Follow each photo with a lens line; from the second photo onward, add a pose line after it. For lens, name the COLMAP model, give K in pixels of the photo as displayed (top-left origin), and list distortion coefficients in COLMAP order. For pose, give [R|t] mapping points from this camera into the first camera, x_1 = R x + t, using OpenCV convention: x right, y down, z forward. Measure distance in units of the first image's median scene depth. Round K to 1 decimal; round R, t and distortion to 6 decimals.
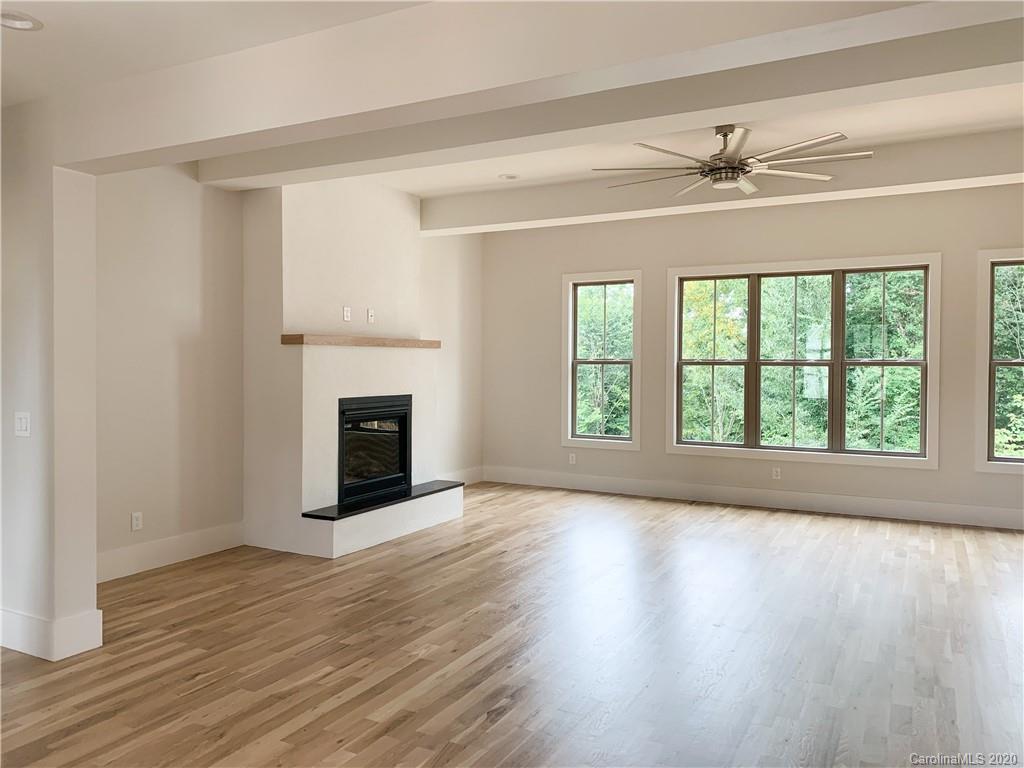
lens RADIAL K [[796.4, 0, 512.0], [0, 796.4, 384.0], [0, 0, 1]] dist [0.081622, -0.005135]
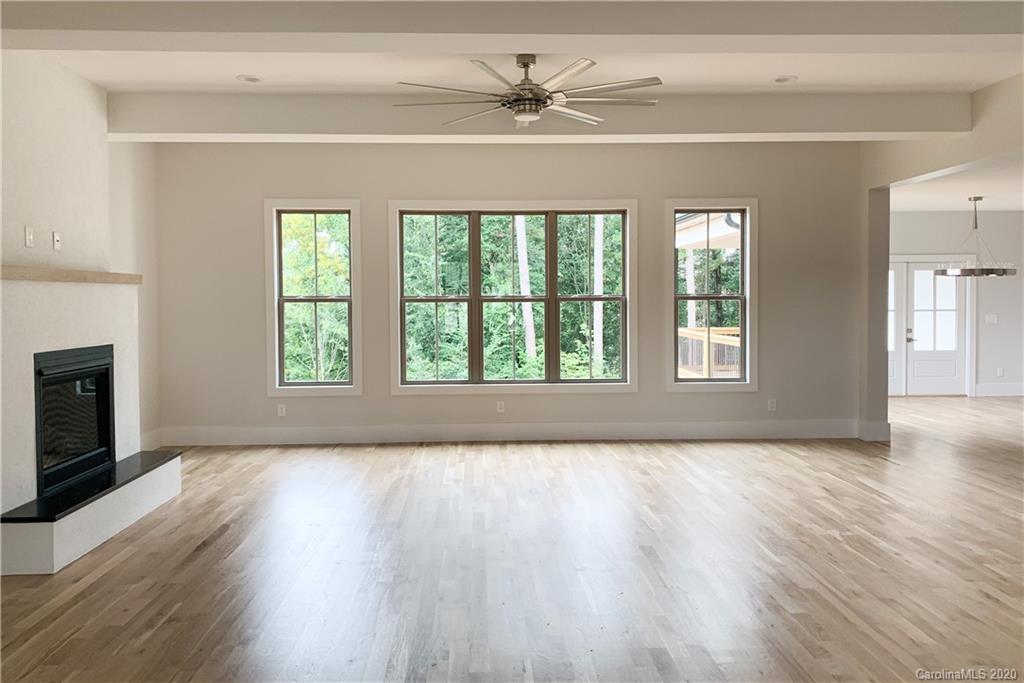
lens RADIAL K [[806.5, 0, 509.9], [0, 806.5, 327.3], [0, 0, 1]] dist [0.139223, -0.138543]
pose [[0.870709, -0.027868, 0.491008, -0.176454], [0.023919, 0.999611, 0.014319, -0.005221], [-0.491216, -0.000723, 0.871037, 0.108479]]
